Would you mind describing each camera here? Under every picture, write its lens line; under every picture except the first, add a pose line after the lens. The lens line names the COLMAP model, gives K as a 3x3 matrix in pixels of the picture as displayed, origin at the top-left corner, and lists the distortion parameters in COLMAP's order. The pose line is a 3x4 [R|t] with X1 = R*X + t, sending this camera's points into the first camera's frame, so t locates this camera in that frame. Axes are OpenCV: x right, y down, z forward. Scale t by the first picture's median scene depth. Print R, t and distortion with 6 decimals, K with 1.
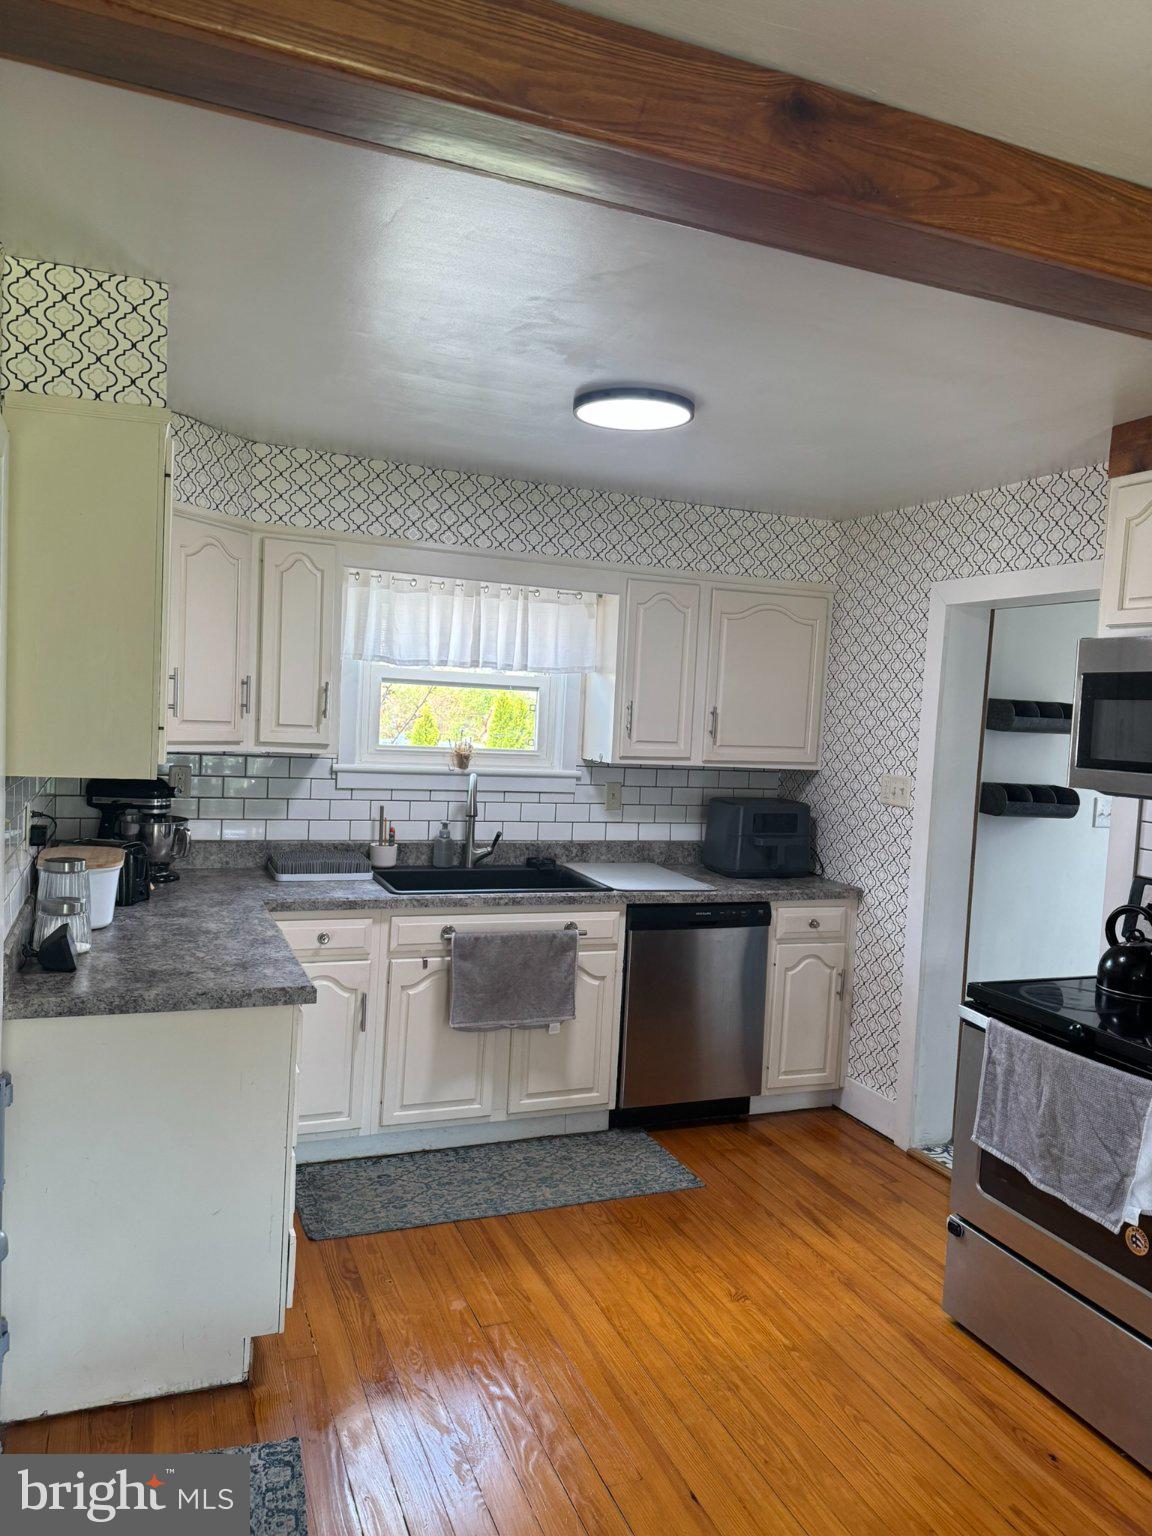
lens RADIAL K [[1086.0, 0, 579.5], [0, 1086.0, 763.5], [0, 0, 1]] dist [0.043533, -0.045410]
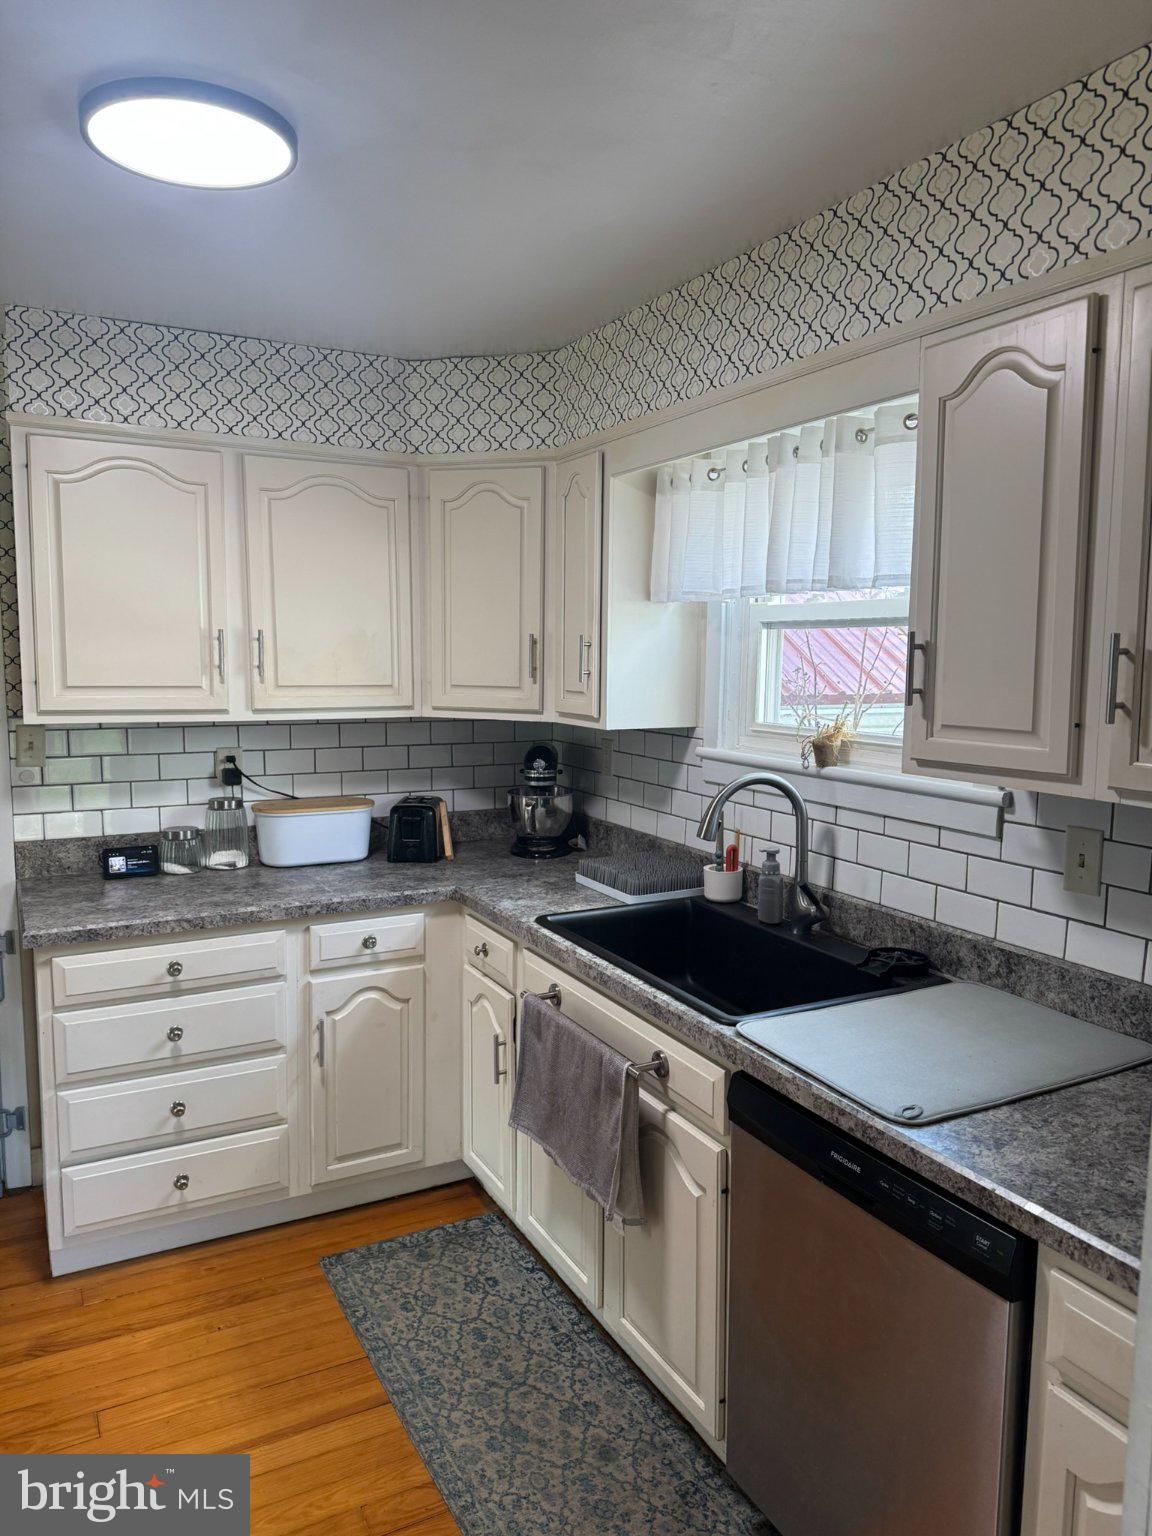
lens RADIAL K [[1086.0, 0, 573.4], [0, 1086.0, 776.3], [0, 0, 1]] dist [0.043533, -0.045410]
pose [[0.074177, 0.075978, -0.994347, 0.573302], [-0.039963, 0.996519, 0.073163, -0.034285], [0.996444, 0.034310, 0.076955, 1.007033]]
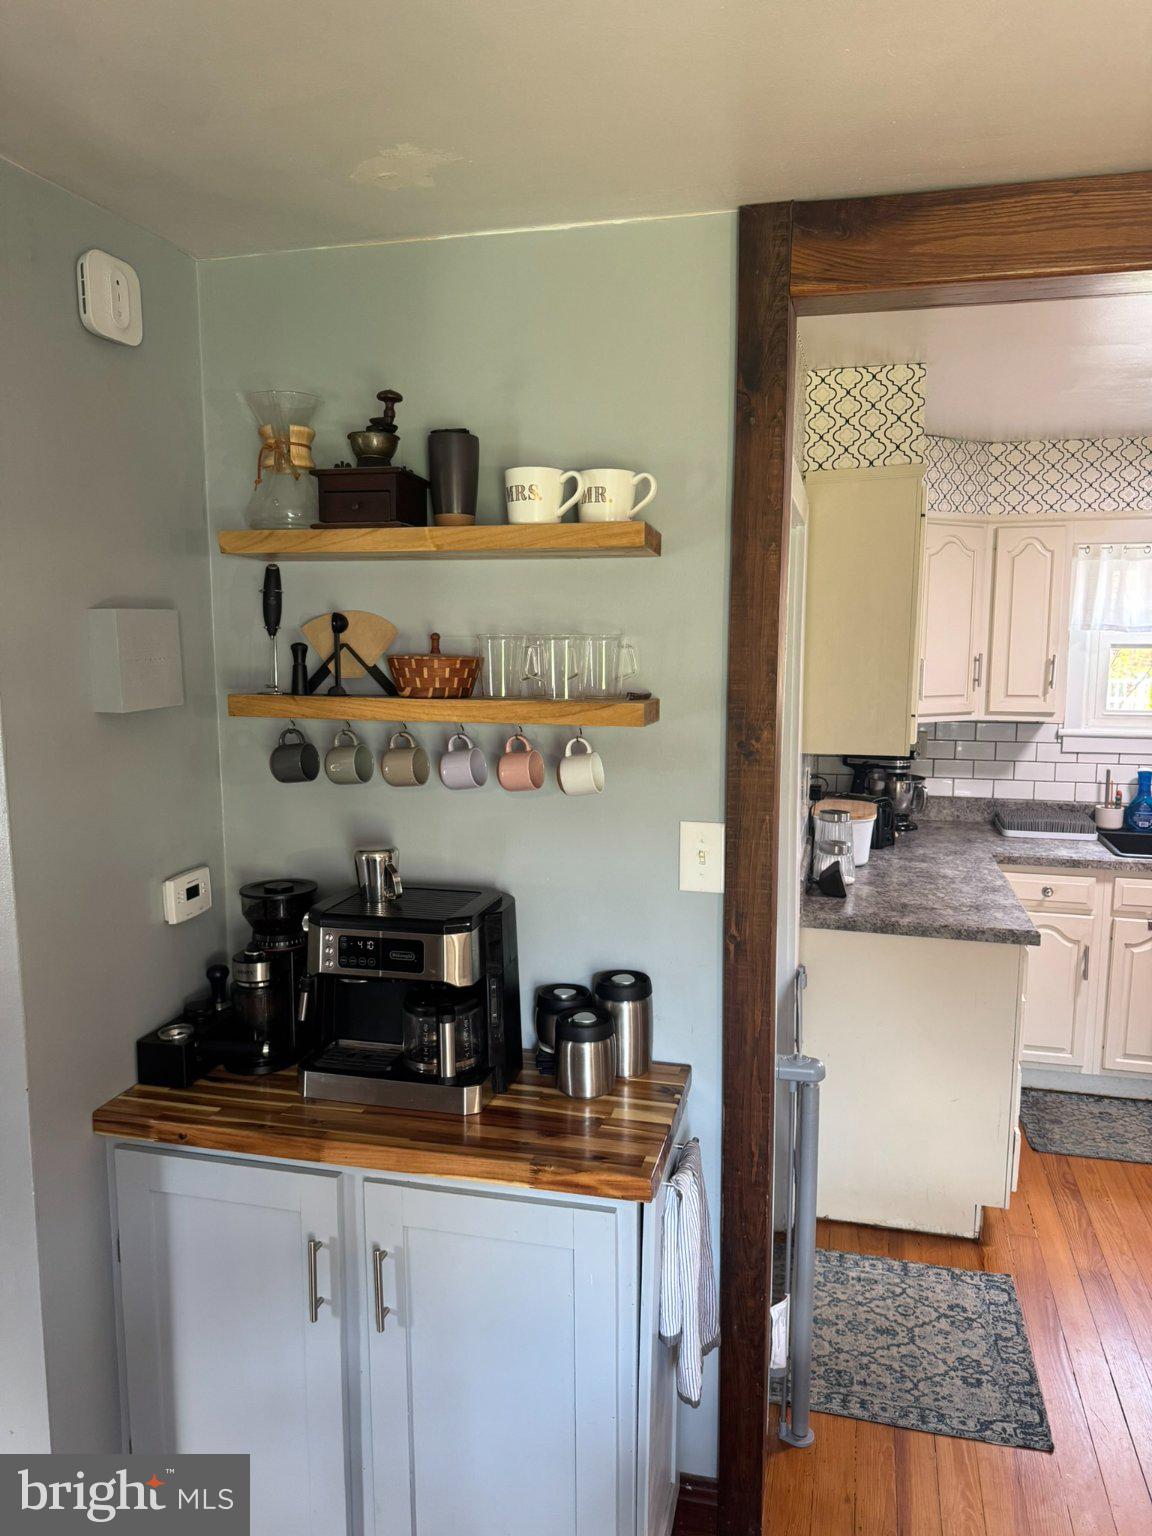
lens RADIAL K [[1086.0, 0, 568.4], [0, 1086.0, 769.6], [0, 0, 1]] dist [0.043533, -0.045410]
pose [[0.798802, 0.028198, -0.600933, 0.040341], [0.008373, 0.998283, 0.057973, -0.030864], [0.601536, -0.051341, 0.797194, -0.170575]]
